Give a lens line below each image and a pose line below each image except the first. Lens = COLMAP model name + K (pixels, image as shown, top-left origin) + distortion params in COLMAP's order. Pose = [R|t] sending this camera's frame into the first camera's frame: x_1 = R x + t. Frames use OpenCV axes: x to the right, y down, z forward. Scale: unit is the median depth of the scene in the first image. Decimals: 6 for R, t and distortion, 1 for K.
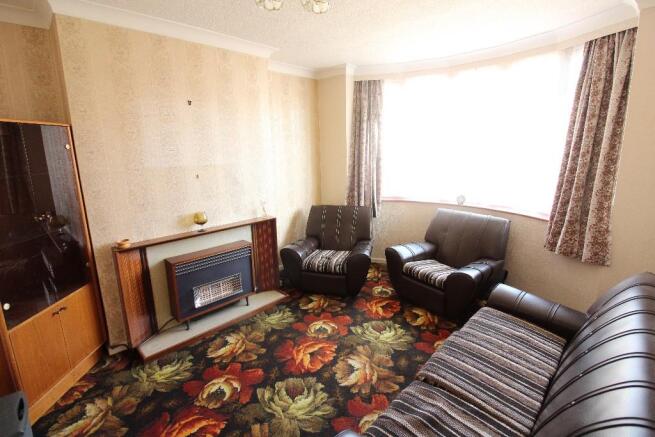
lens RADIAL K [[306.4, 0, 327.9], [0, 306.4, 212.7], [0, 0, 1]] dist [0.001612, -0.000071]
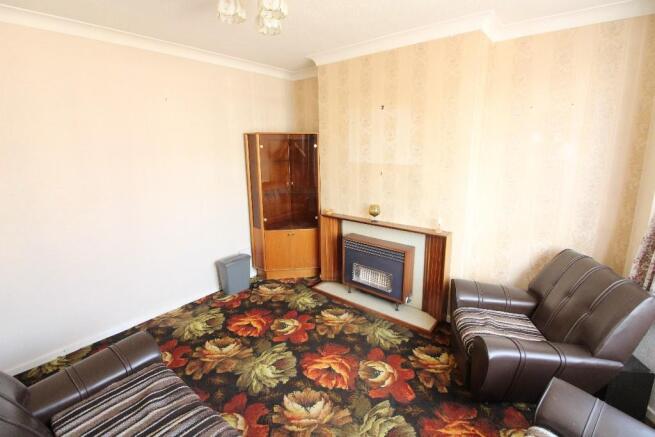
lens RADIAL K [[307.9, 0, 327.6], [0, 307.9, 200.9], [0, 0, 1]] dist [0.030467, -0.000487]
pose [[0.089665, 0.187168, -0.978227, 0.731915], [-0.204315, 0.964751, 0.165862, -0.180652], [0.974790, 0.184994, 0.124745, 0.727673]]
